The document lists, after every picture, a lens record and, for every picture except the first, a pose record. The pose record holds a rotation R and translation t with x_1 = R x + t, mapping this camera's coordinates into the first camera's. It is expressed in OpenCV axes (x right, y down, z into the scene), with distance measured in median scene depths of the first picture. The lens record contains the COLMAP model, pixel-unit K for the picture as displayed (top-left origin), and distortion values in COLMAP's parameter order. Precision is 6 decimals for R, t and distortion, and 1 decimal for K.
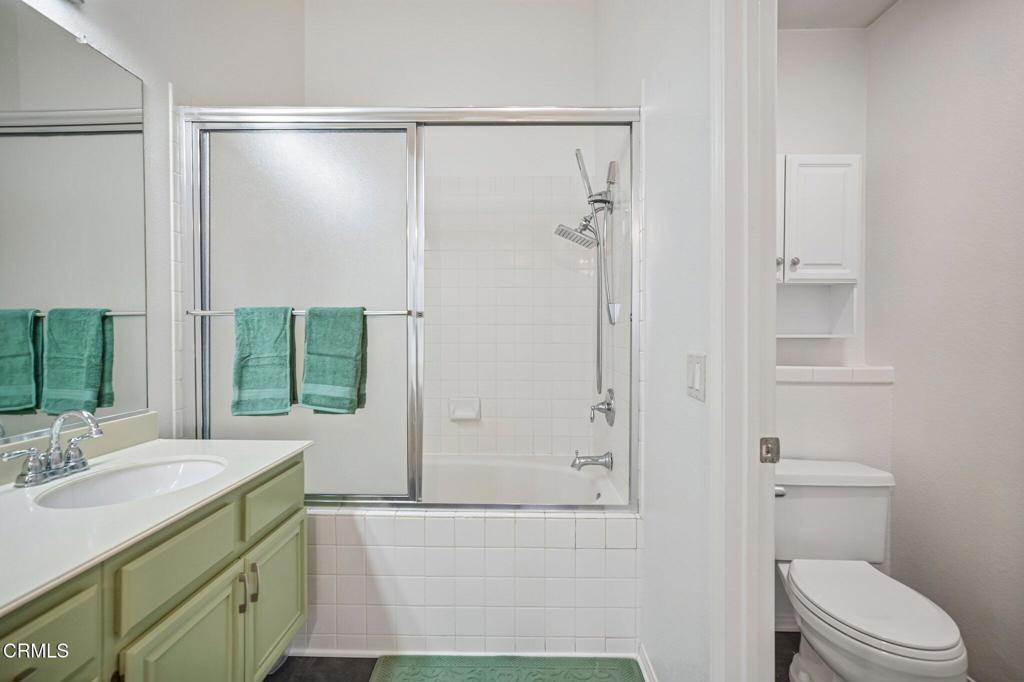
lens RADIAL K [[464.8, 0, 512.0], [0, 464.8, 341.0], [0, 0, 1]] dist [-0.000657, 0.000034]
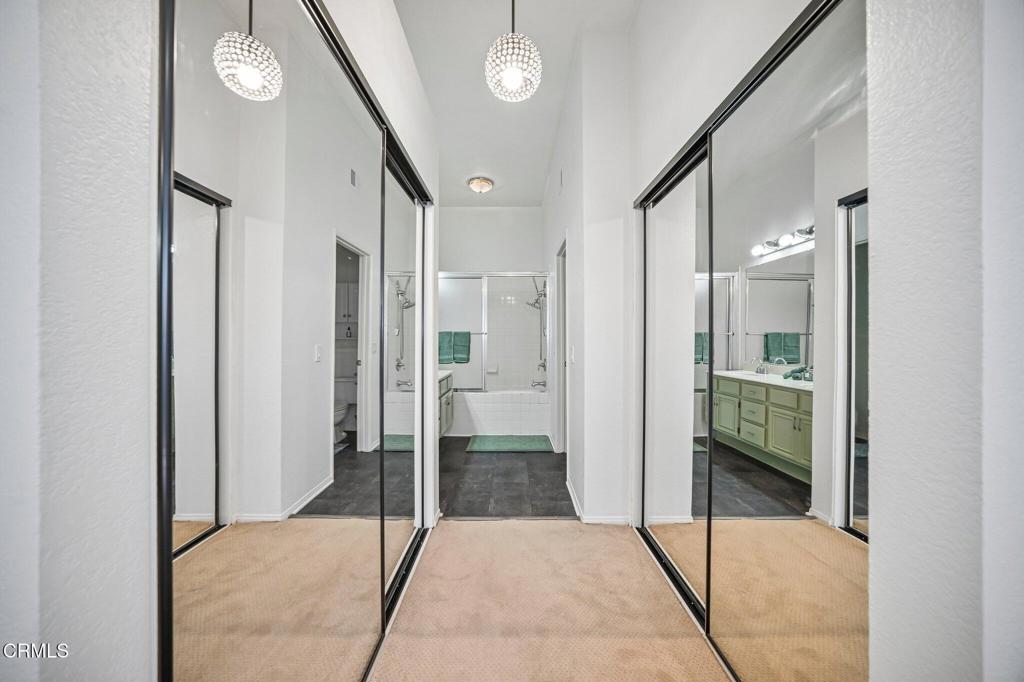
lens RADIAL K [[414.2, 0, 509.8], [0, 414.2, 339.5], [0, 0, 1]] dist [-0.016037, 0.006518]
pose [[0.999998, 0.000976, 0.001891, -0.010319], [-0.000976, 1.000000, 0.000134, -0.016944], [-0.001891, -0.000136, 0.999998, -1.604025]]
